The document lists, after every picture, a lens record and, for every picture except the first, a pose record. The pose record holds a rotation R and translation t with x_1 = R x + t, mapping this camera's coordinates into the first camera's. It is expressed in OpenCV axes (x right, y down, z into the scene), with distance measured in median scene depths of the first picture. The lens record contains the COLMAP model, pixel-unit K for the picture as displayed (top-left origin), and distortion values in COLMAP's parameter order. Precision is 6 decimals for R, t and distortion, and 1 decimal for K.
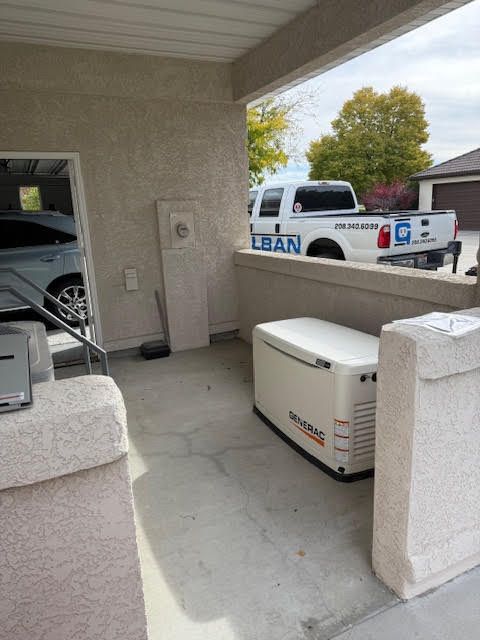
lens RADIAL K [[468.9, 0, 247.8], [0, 468.9, 320.1], [0, 0, 1]] dist [0.061715, -0.080400]
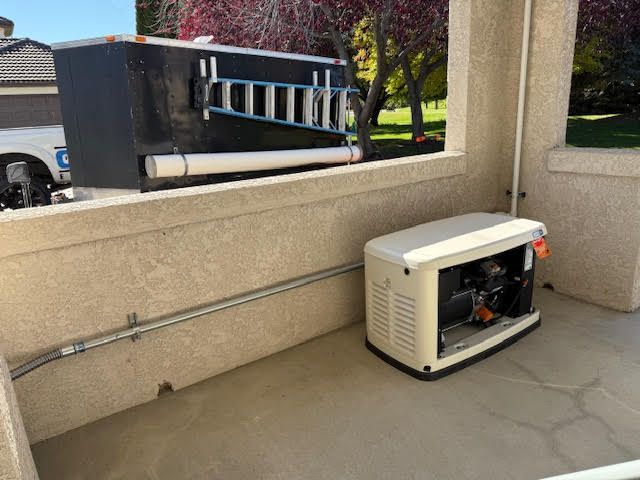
lens RADIAL K [[468.9, 0, 304.0], [0, 468.9, 239.9], [0, 0, 1]] dist [0.061715, -0.080400]
pose [[-0.160537, -0.216065, 0.963091, -0.386675], [0.279792, 0.925761, 0.254328, -0.153177], [-0.946543, 0.310295, -0.088166, 0.772261]]
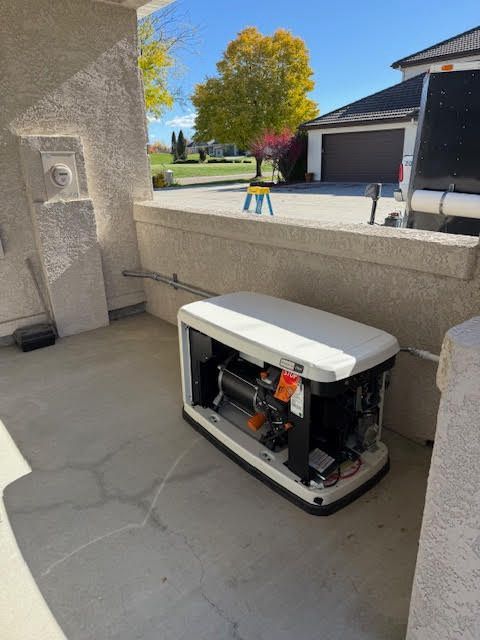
lens RADIAL K [[468.9, 0, 247.8], [0, 468.9, 320.1], [0, 0, 1]] dist [0.061715, -0.080400]
pose [[0.972222, -0.067218, 0.224202, -0.029745], [0.045610, 0.993921, 0.100204, -0.024303], [-0.229575, -0.087195, 0.969377, 0.157426]]
